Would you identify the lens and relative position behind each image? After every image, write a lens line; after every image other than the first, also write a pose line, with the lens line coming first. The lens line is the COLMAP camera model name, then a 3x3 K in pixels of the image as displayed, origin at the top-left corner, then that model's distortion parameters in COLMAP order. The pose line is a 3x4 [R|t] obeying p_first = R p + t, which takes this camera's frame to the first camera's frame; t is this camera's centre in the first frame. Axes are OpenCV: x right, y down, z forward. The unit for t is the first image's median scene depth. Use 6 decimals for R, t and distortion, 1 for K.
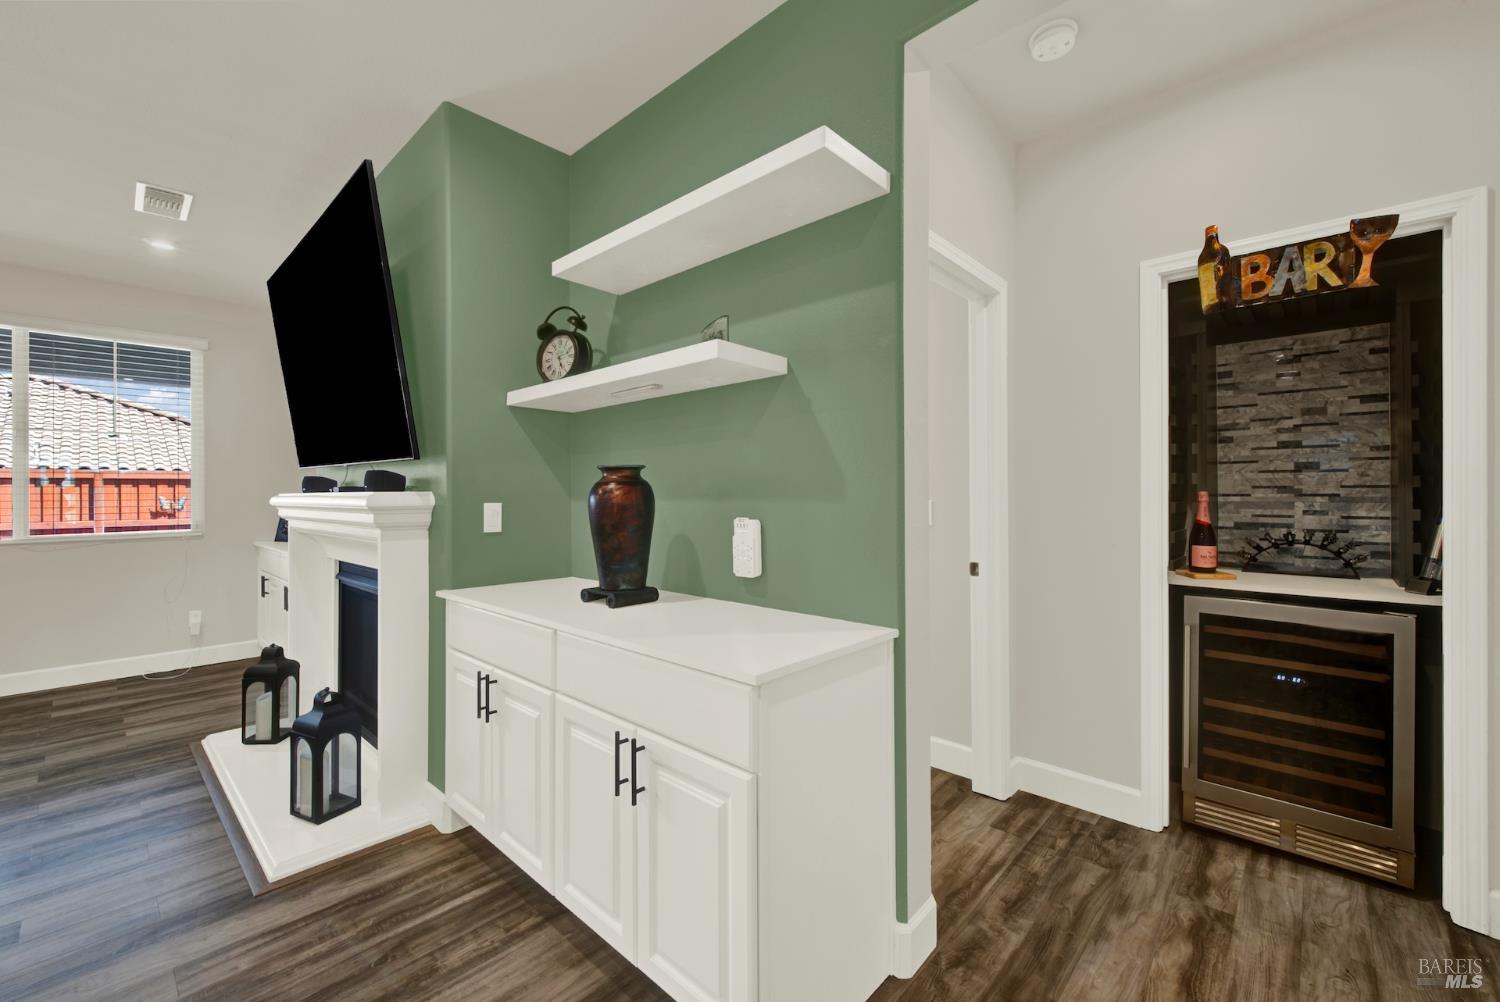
lens RADIAL K [[612.9, 0, 750.1], [0, 612.9, 492.9], [0, 0, 1]] dist [-0.003015, 0.000099]
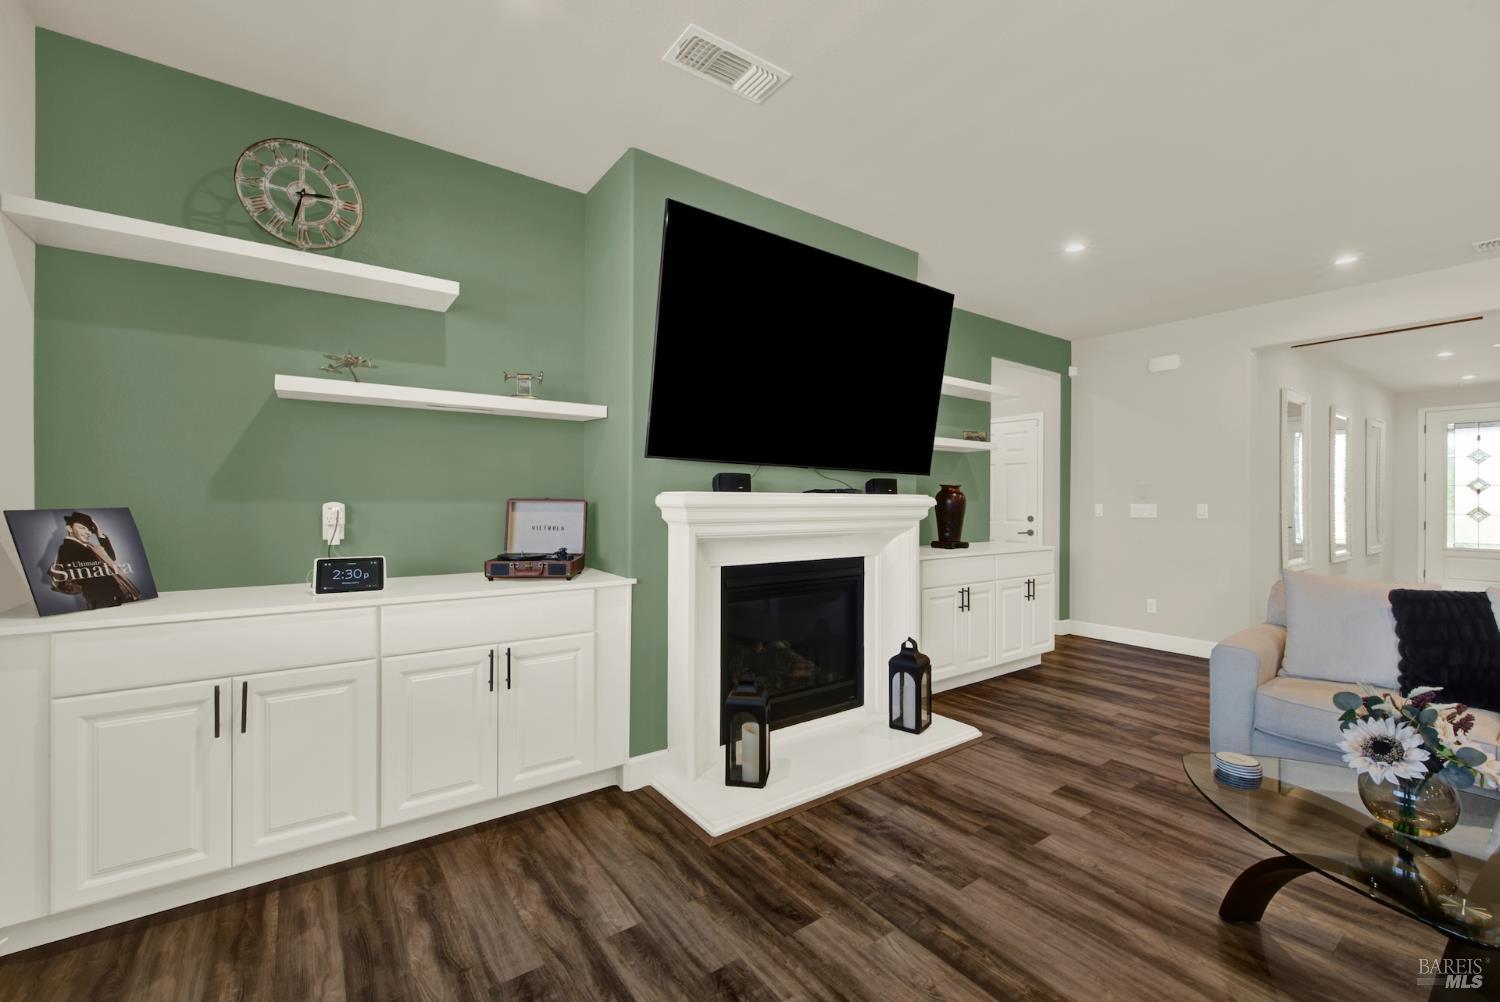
lens RADIAL K [[617.4, 0, 745.4], [0, 617.4, 498.2], [0, 0, 1]] dist [0.000719, -0.000372]
pose [[0.198878, 0.007059, 0.979999, -2.164910], [-0.013473, 0.999899, -0.004468, 0.018313], [-0.979932, -0.012315, 0.198953, 1.110564]]
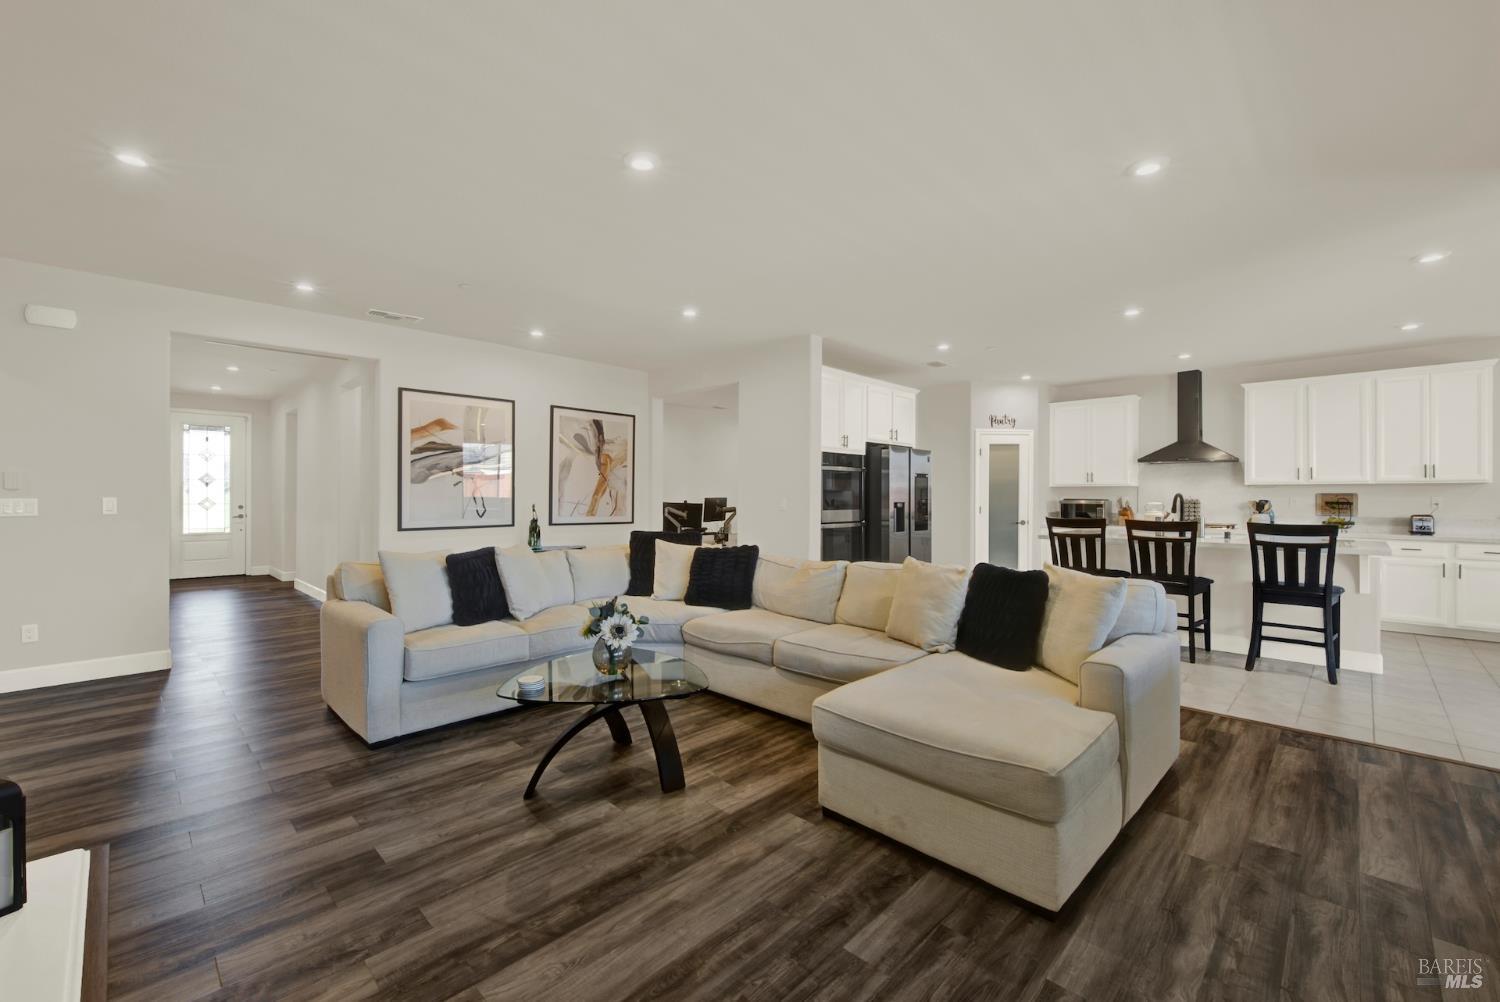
lens RADIAL K [[617.4, 0, 745.4], [0, 617.4, 498.2], [0, 0, 1]] dist [0.000719, -0.000372]
pose [[-0.999298, 0.002937, 0.037353, -1.686318], [0.002871, 0.999994, -0.001818, 0.018972], [-0.037359, -0.001709, -0.999300, 1.740899]]
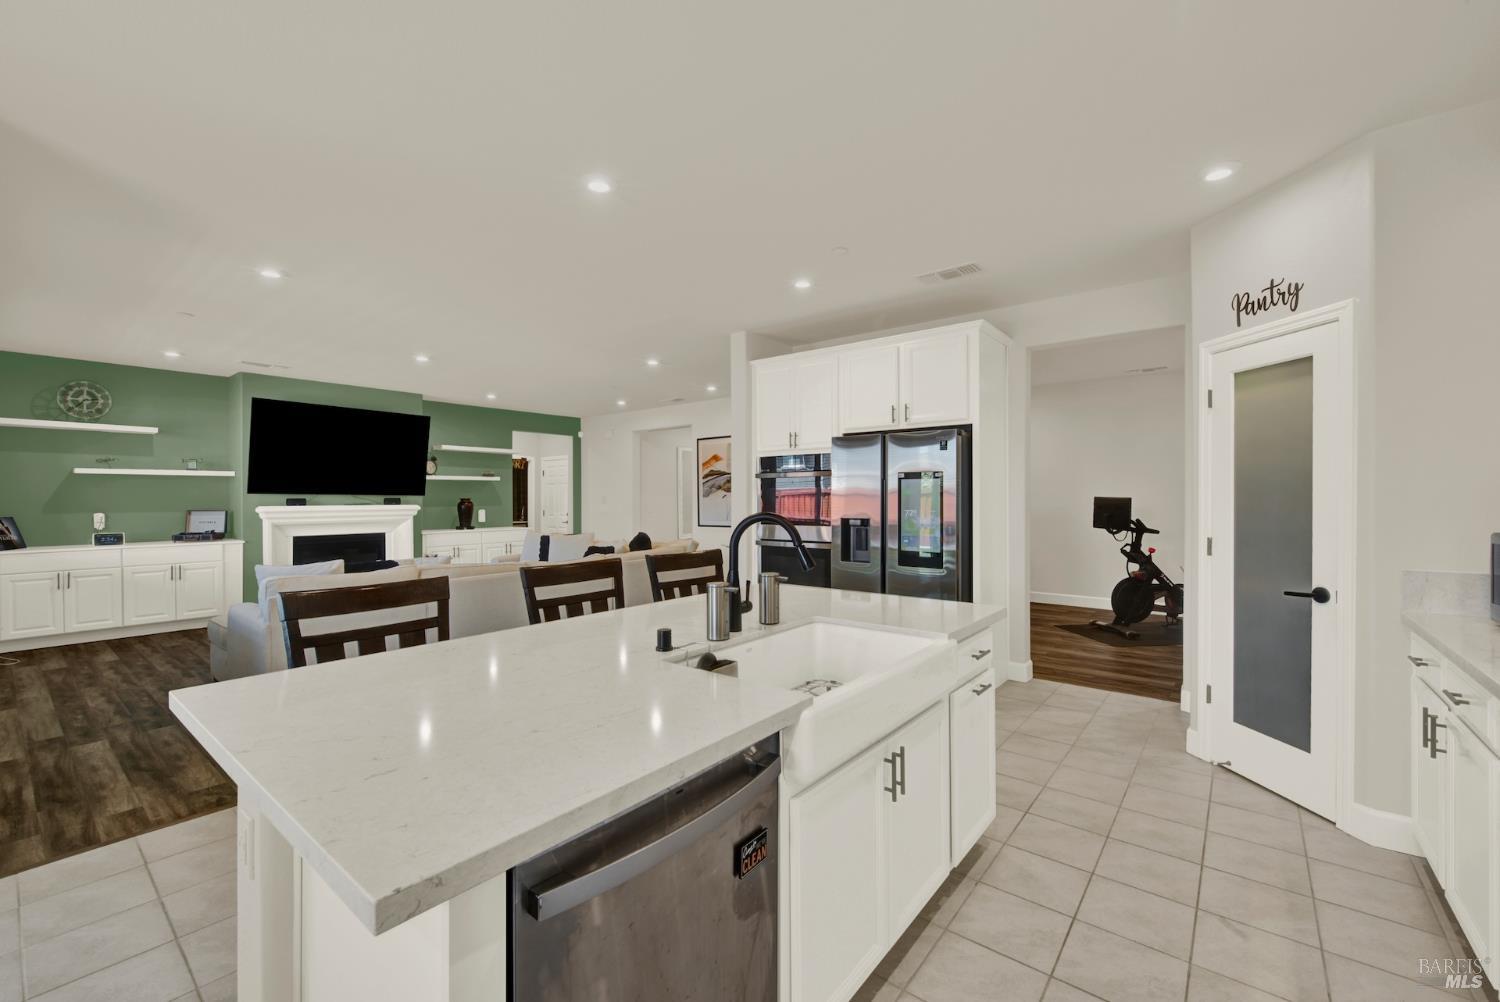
lens RADIAL K [[614.6, 0, 753.6], [0, 614.6, 497.8], [0, 0, 1]] dist [-0.000451, -0.000810]
pose [[-0.068898, 0.007391, 0.997596, -4.155298], [0.001305, 0.999972, -0.007318, -0.014047], [-0.997623, 0.000798, -0.068905, -0.668231]]
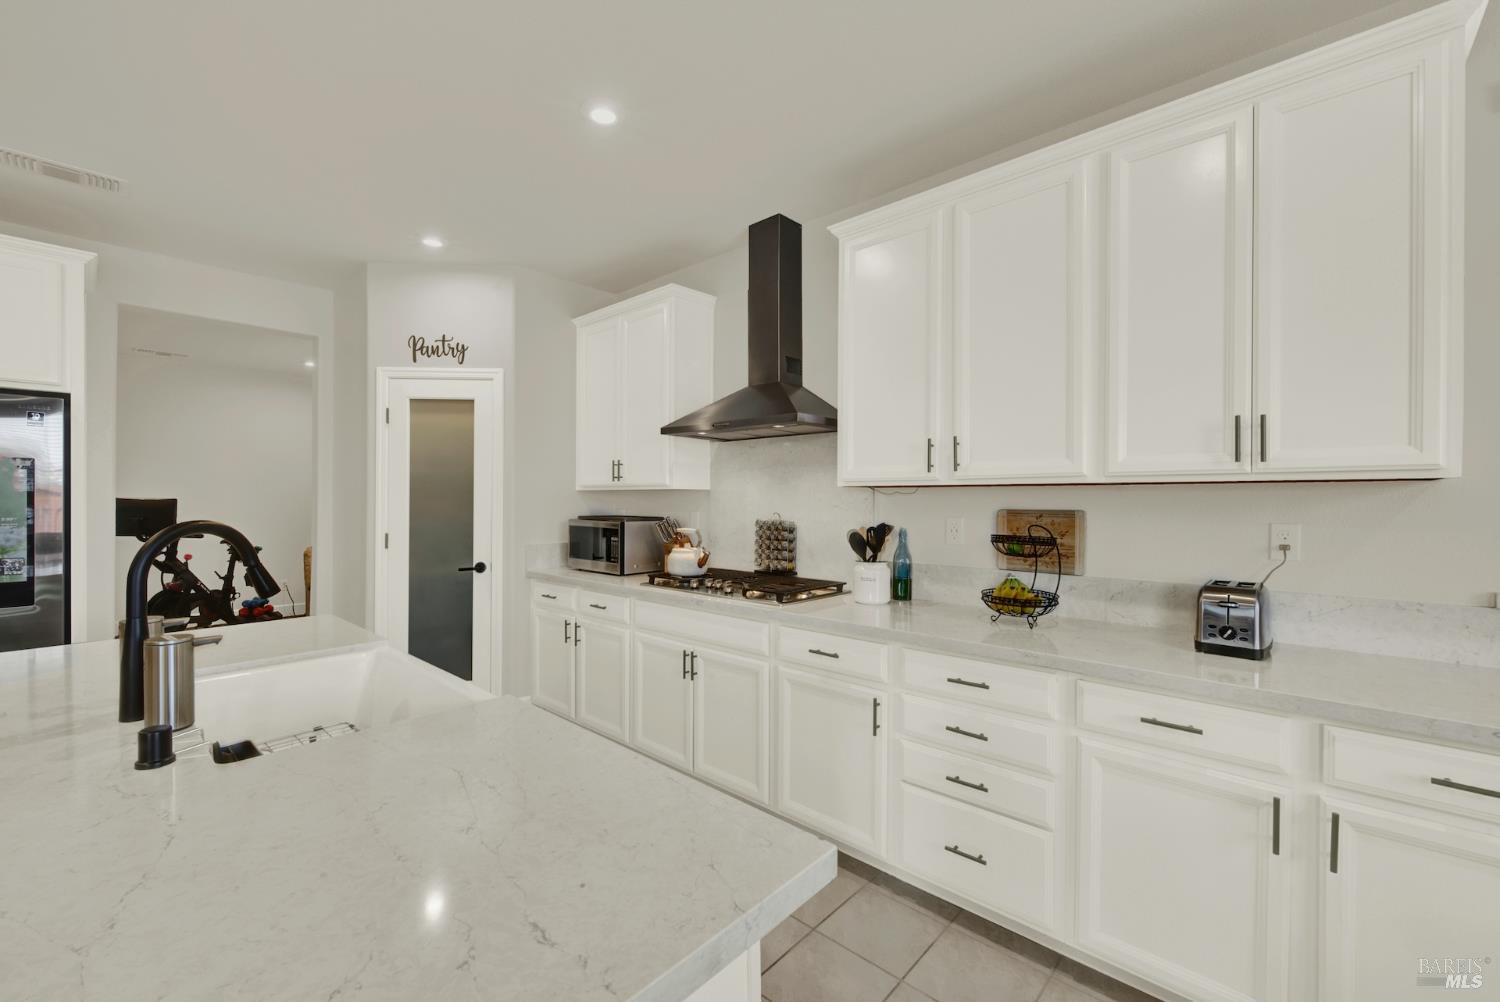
lens RADIAL K [[626.4, 0, 730.1], [0, 626.4, 502.9], [0, 0, 1]] dist [-0.001291, -0.000120]
pose [[-0.999953, 0.002644, 0.009380, -3.780200], [0.002659, 0.999995, 0.001622, -0.014815], [-0.009375, 0.001647, -0.999955, -0.143106]]
